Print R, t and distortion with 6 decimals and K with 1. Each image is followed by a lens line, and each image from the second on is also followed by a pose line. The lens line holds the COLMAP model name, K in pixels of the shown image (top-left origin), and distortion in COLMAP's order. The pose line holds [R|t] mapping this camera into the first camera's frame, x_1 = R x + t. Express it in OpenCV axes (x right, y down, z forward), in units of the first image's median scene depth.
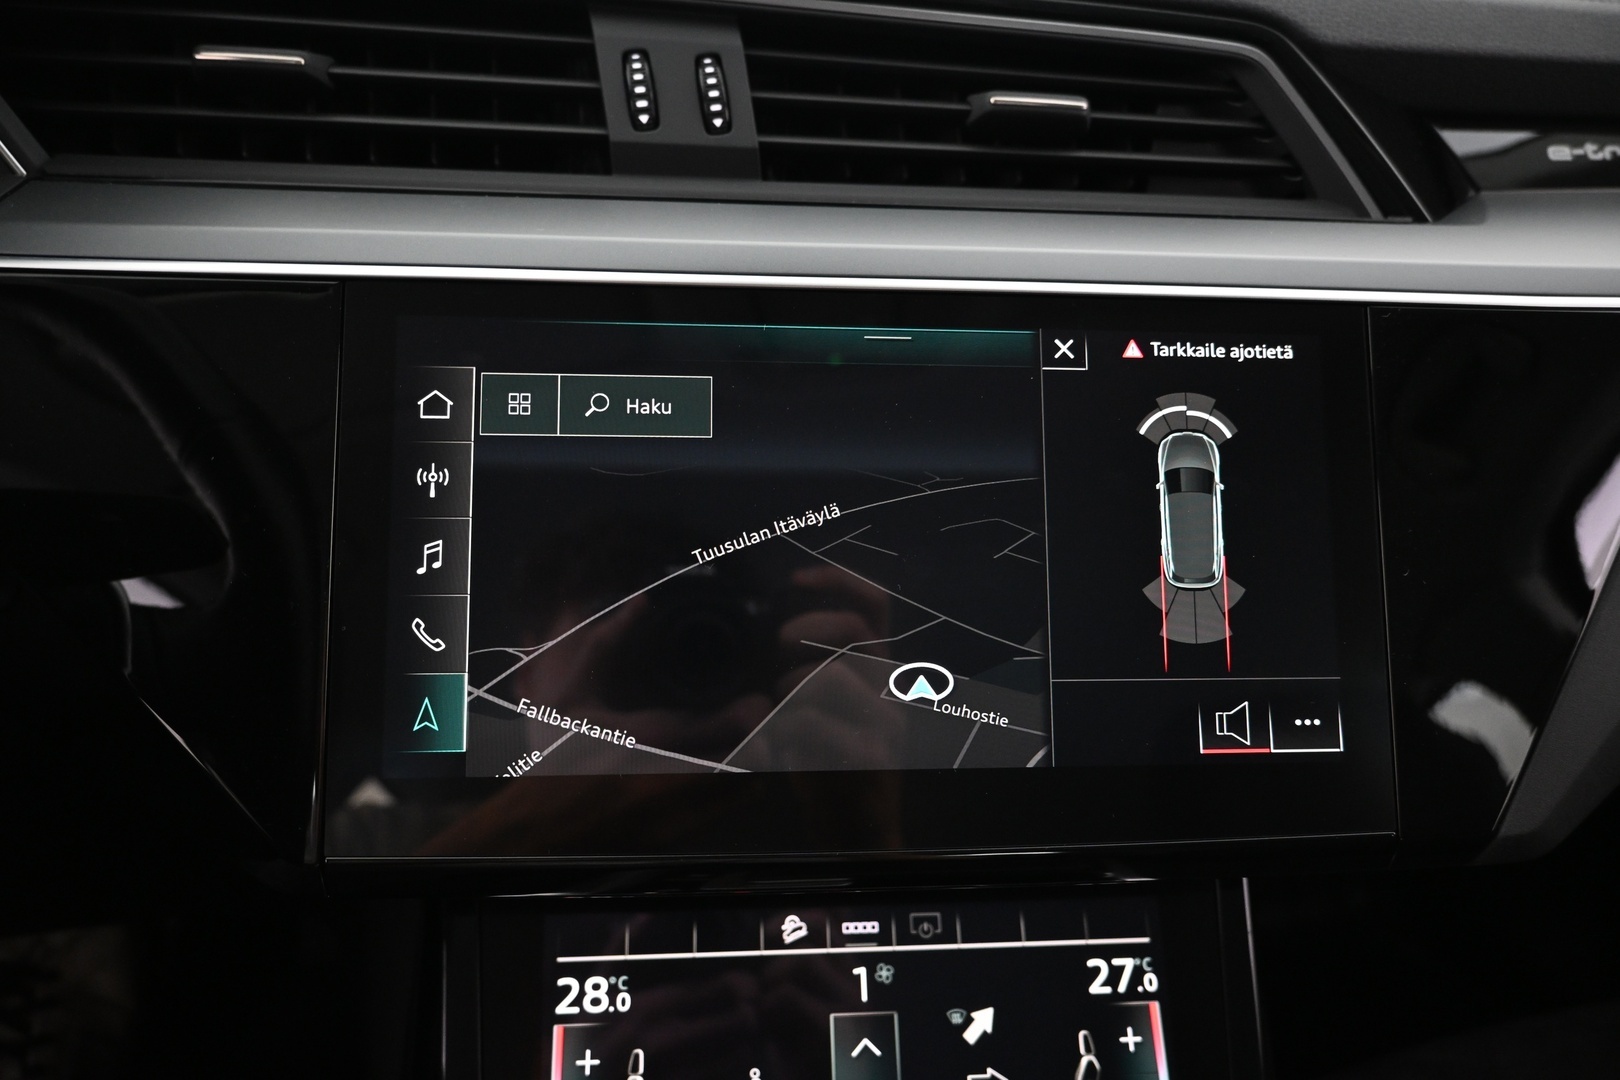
lens RADIAL K [[1098.0, 0, 802.4], [0, 1098.0, 534.1], [0, 0, 1]] dist [0.003461, -0.008418]
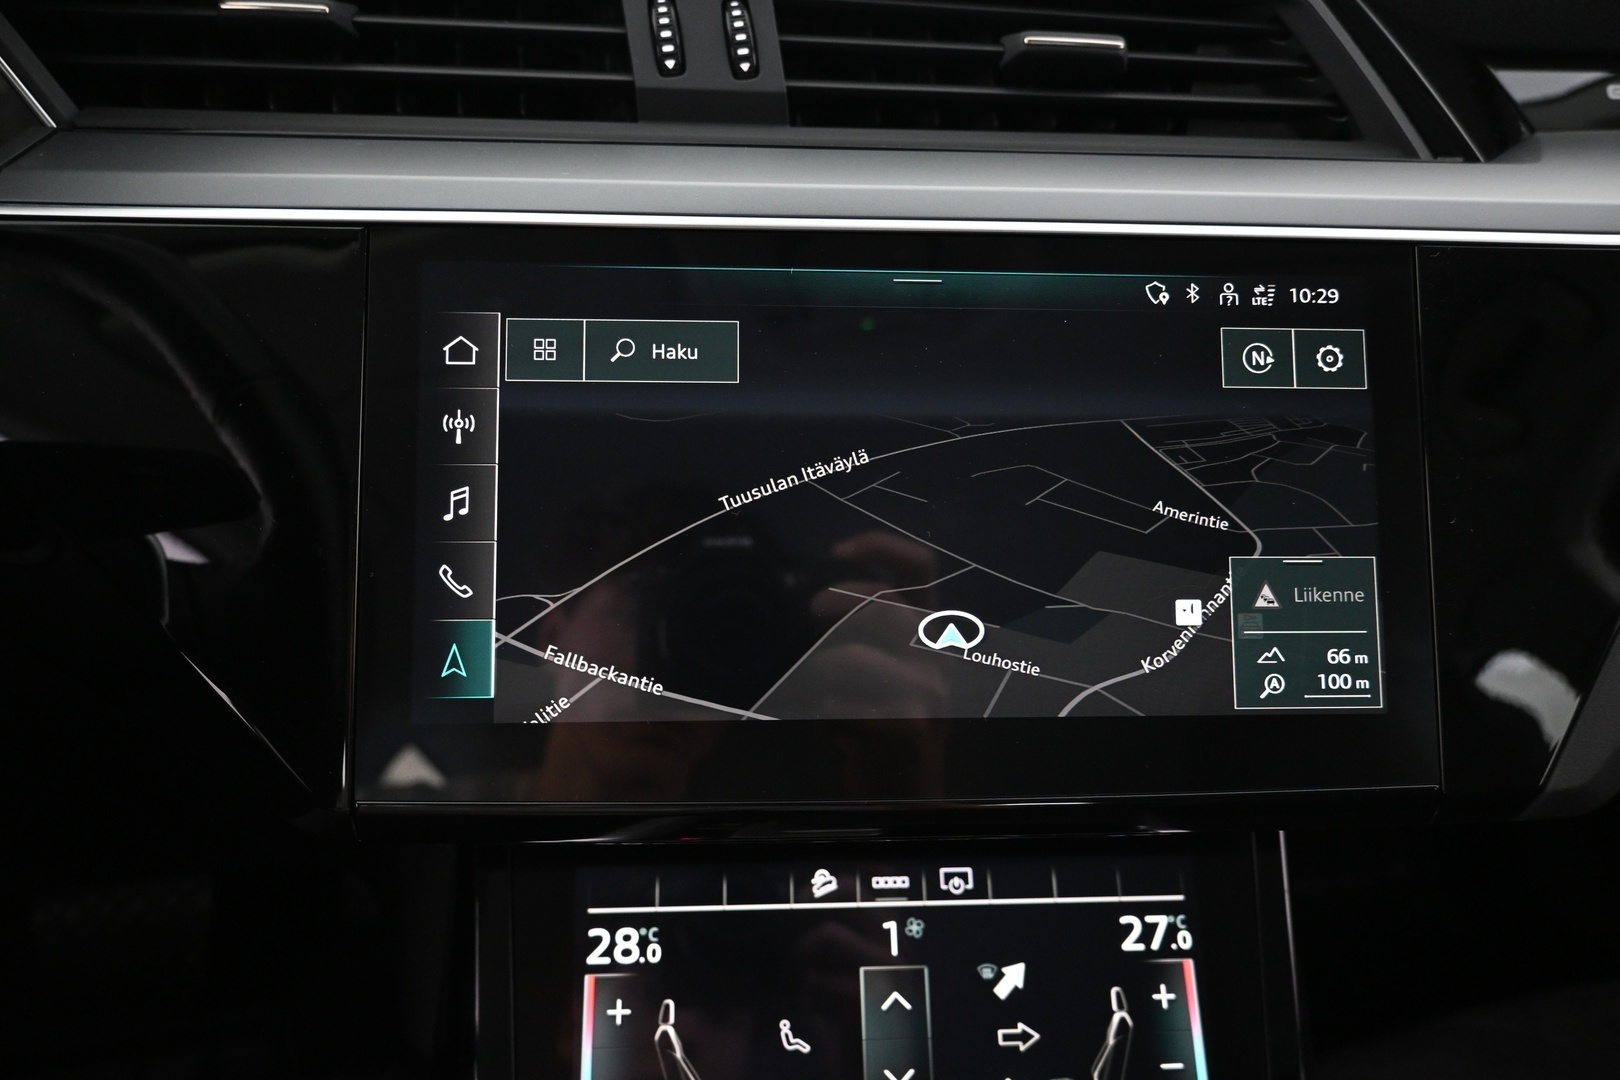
lens RADIAL K [[1098.0, 0, 803.1], [0, 1098.0, 535.1], [0, 0, 1]] dist [0.003461, -0.008418]
pose [[0.999527, -0.000993, -0.030751, 0.004649], [0.001705, 0.999731, 0.023140, 0.021057], [0.030720, -0.023182, 0.999259, 0.009965]]
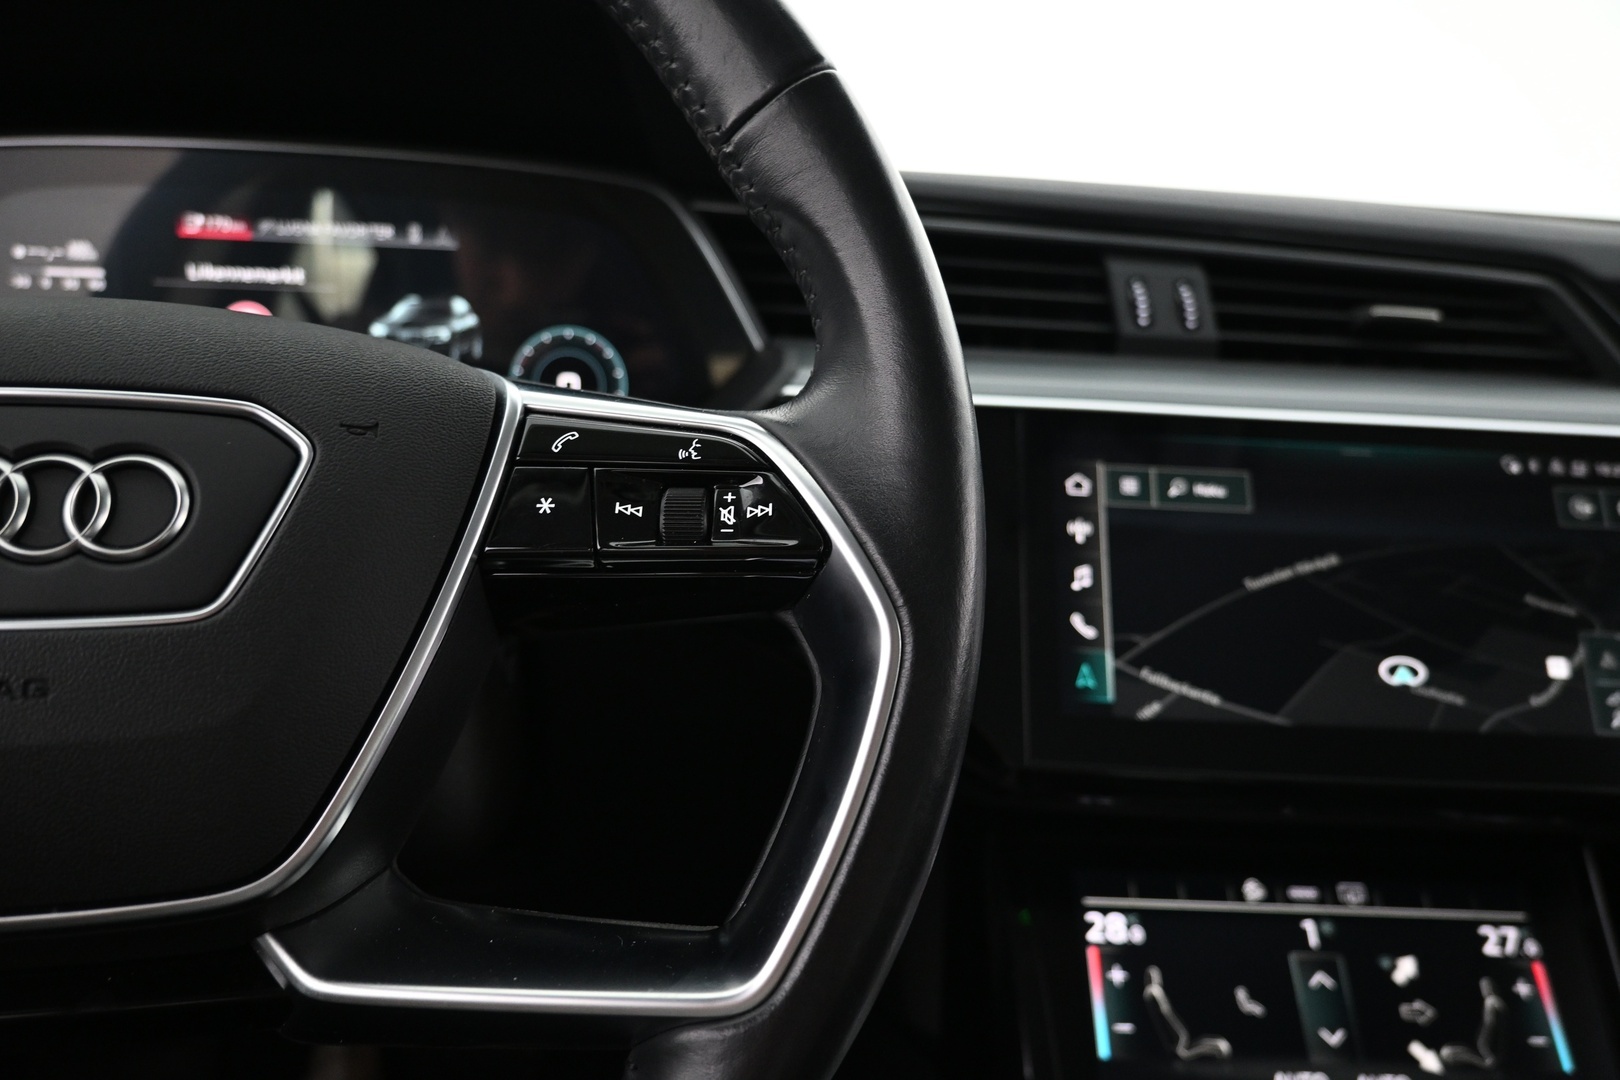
lens RADIAL K [[1098.0, 0, 799.7], [0, 1098.0, 534.9], [0, 0, 1]] dist [0.003461, -0.008418]
pose [[0.997290, 0.023795, -0.069610, -0.495464], [-0.036774, 0.980786, -0.191591, 0.216904], [0.063714, 0.193632, 0.979003, -0.451515]]
